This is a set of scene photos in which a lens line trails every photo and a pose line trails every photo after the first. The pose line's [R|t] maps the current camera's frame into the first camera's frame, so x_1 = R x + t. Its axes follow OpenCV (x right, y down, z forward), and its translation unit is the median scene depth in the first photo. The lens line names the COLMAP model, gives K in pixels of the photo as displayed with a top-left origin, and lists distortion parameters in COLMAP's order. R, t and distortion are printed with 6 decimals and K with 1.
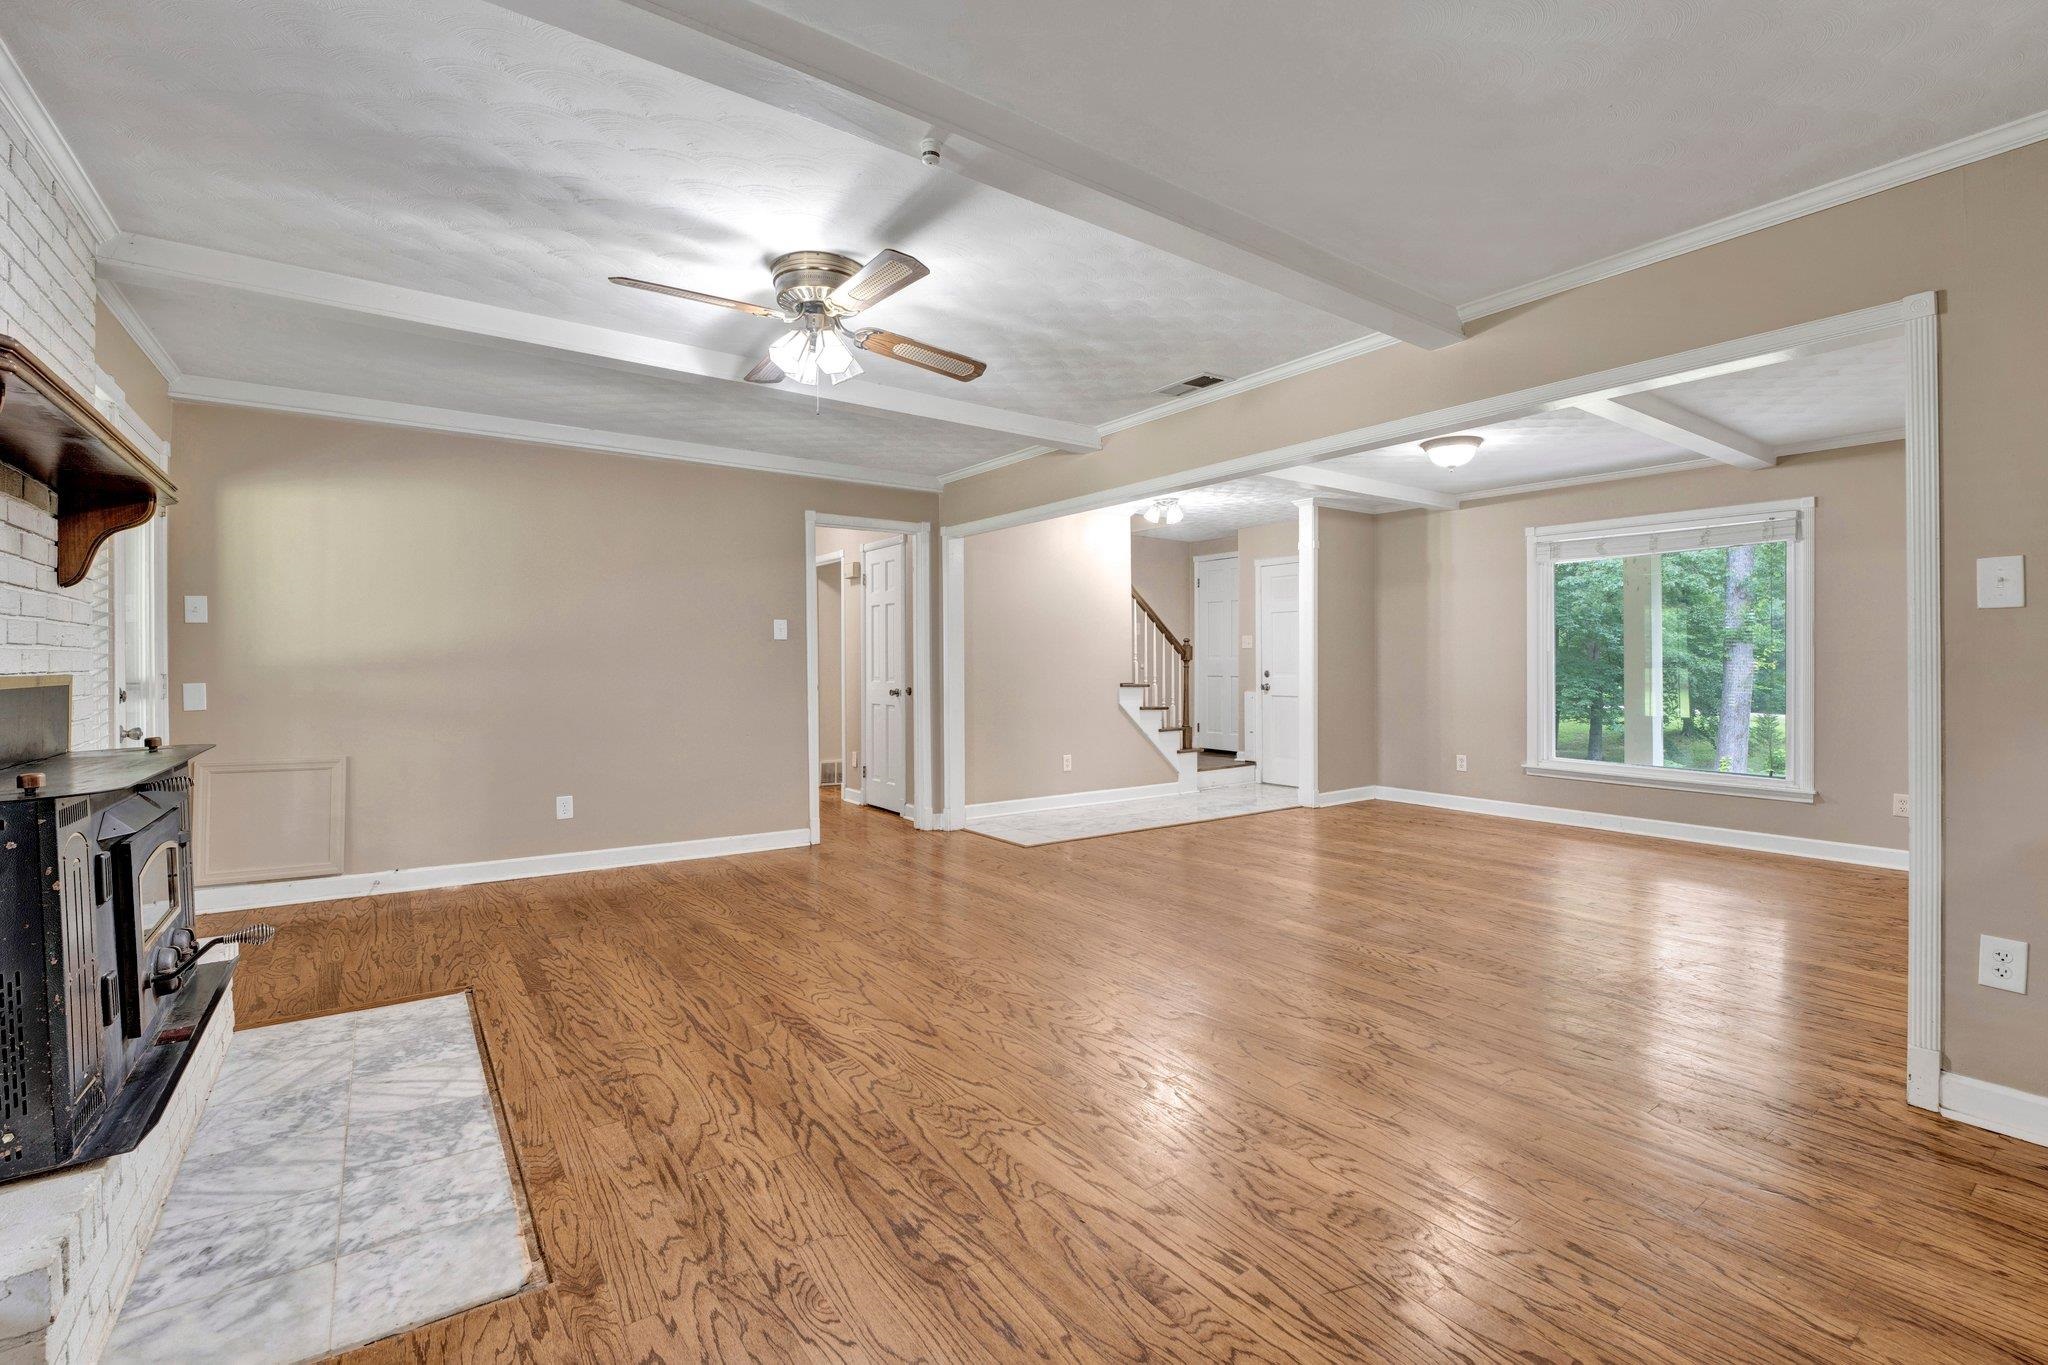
lens RADIAL K [[915.7, 0, 1040.8], [0, 915.7, 661.6], [0, 0, 1]] dist [-0.021930, 0.001799]
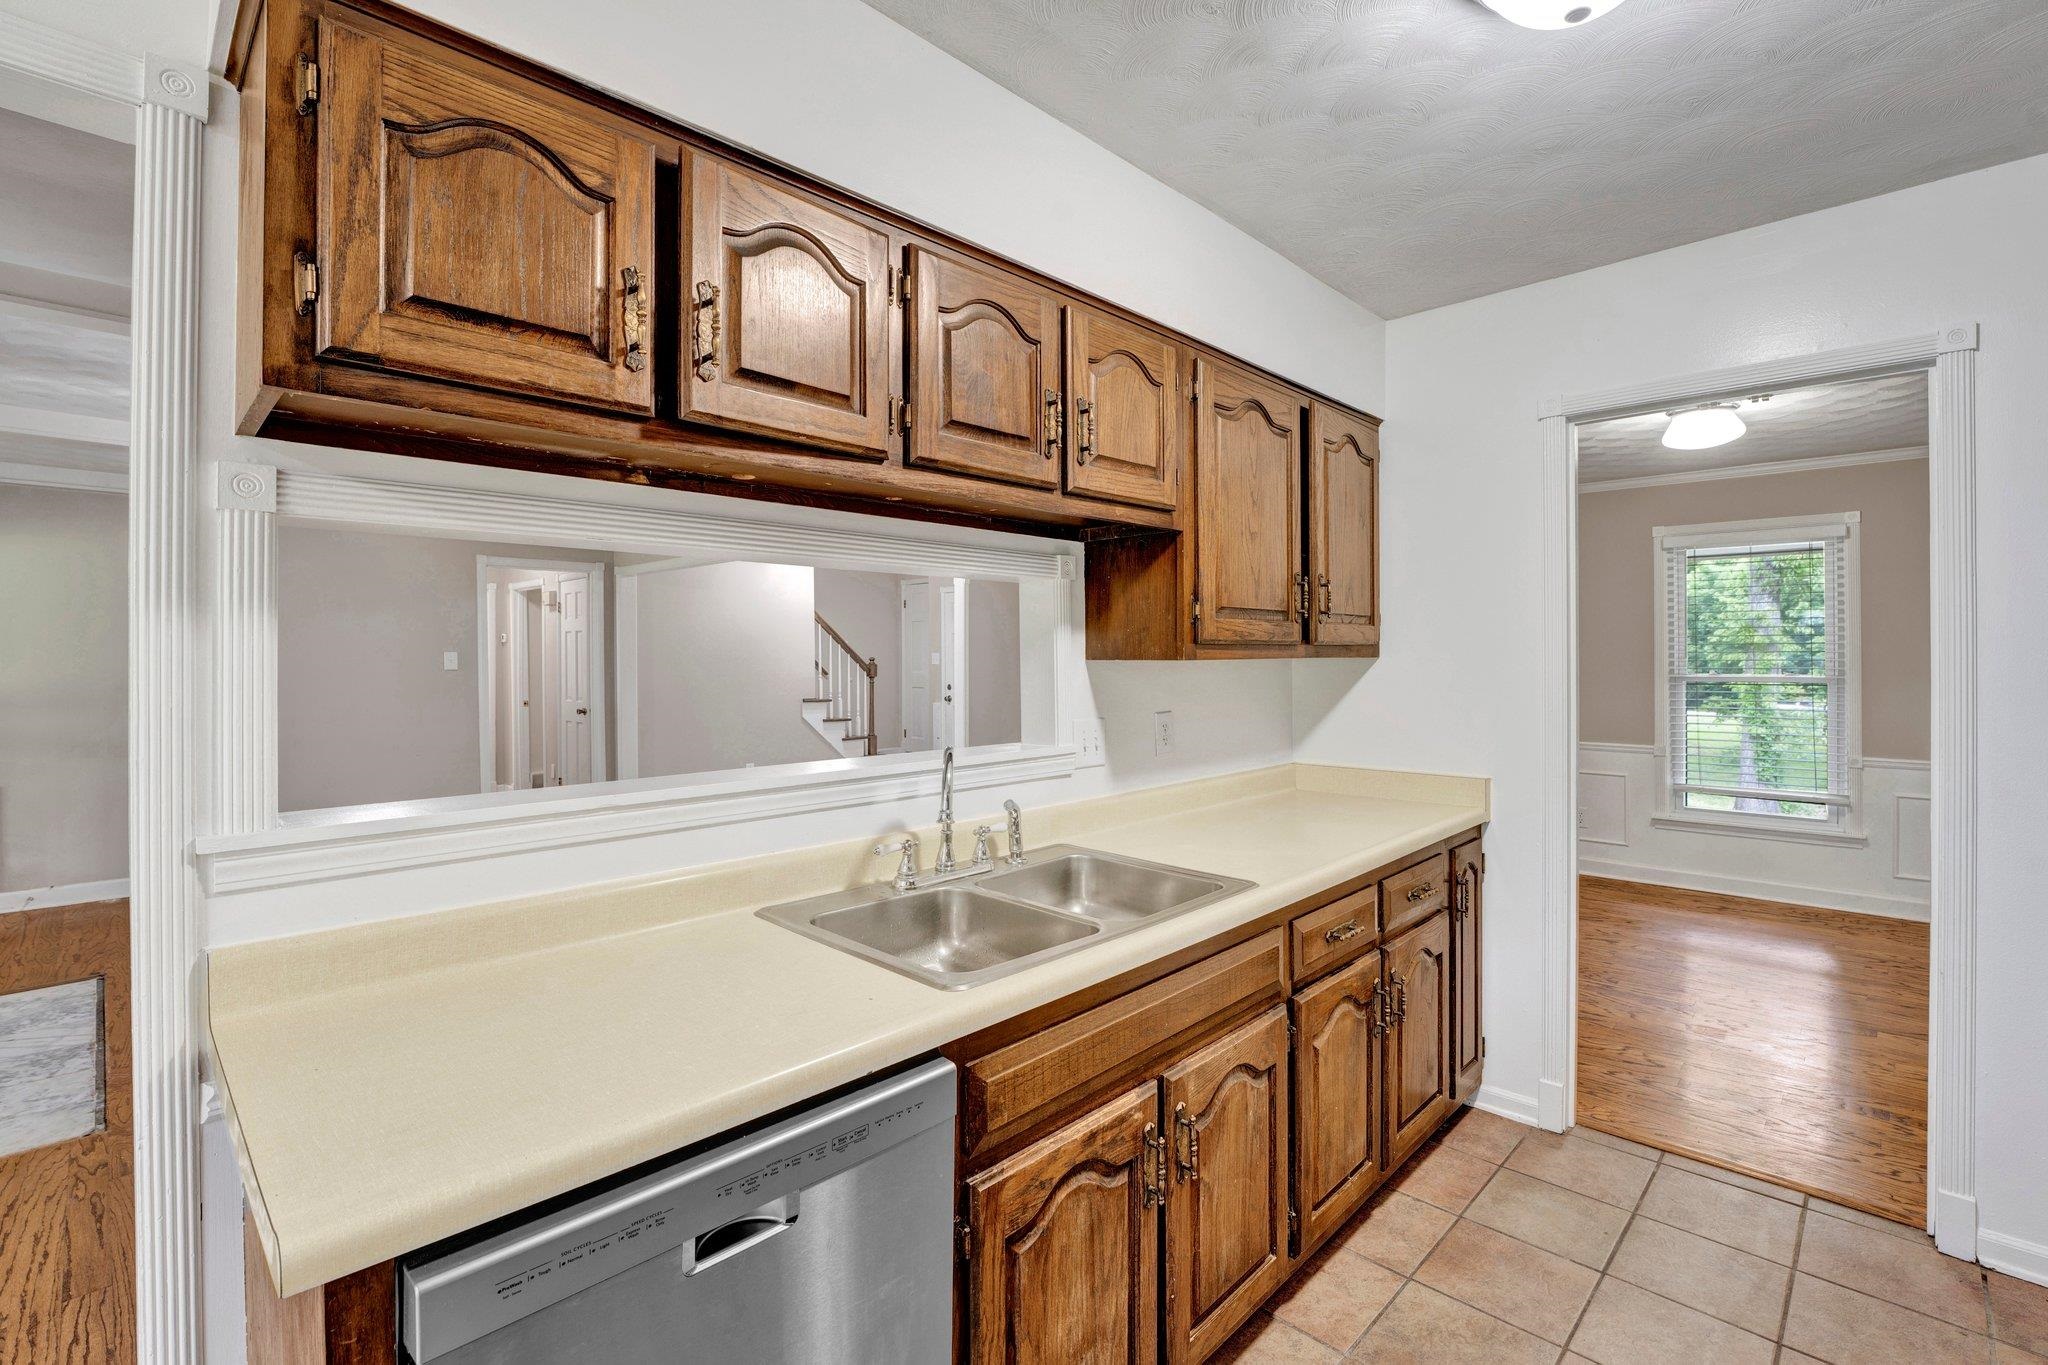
lens RADIAL K [[915.7, 0, 1021.3], [0, 915.7, 657.6], [0, 0, 1]] dist [-0.021930, 0.001799]
pose [[0.984812, -0.006096, 0.173514, 0.152511], [0.006641, 0.999975, -0.002564, -0.022365], [-0.173494, 0.003677, 0.984828, -0.160330]]
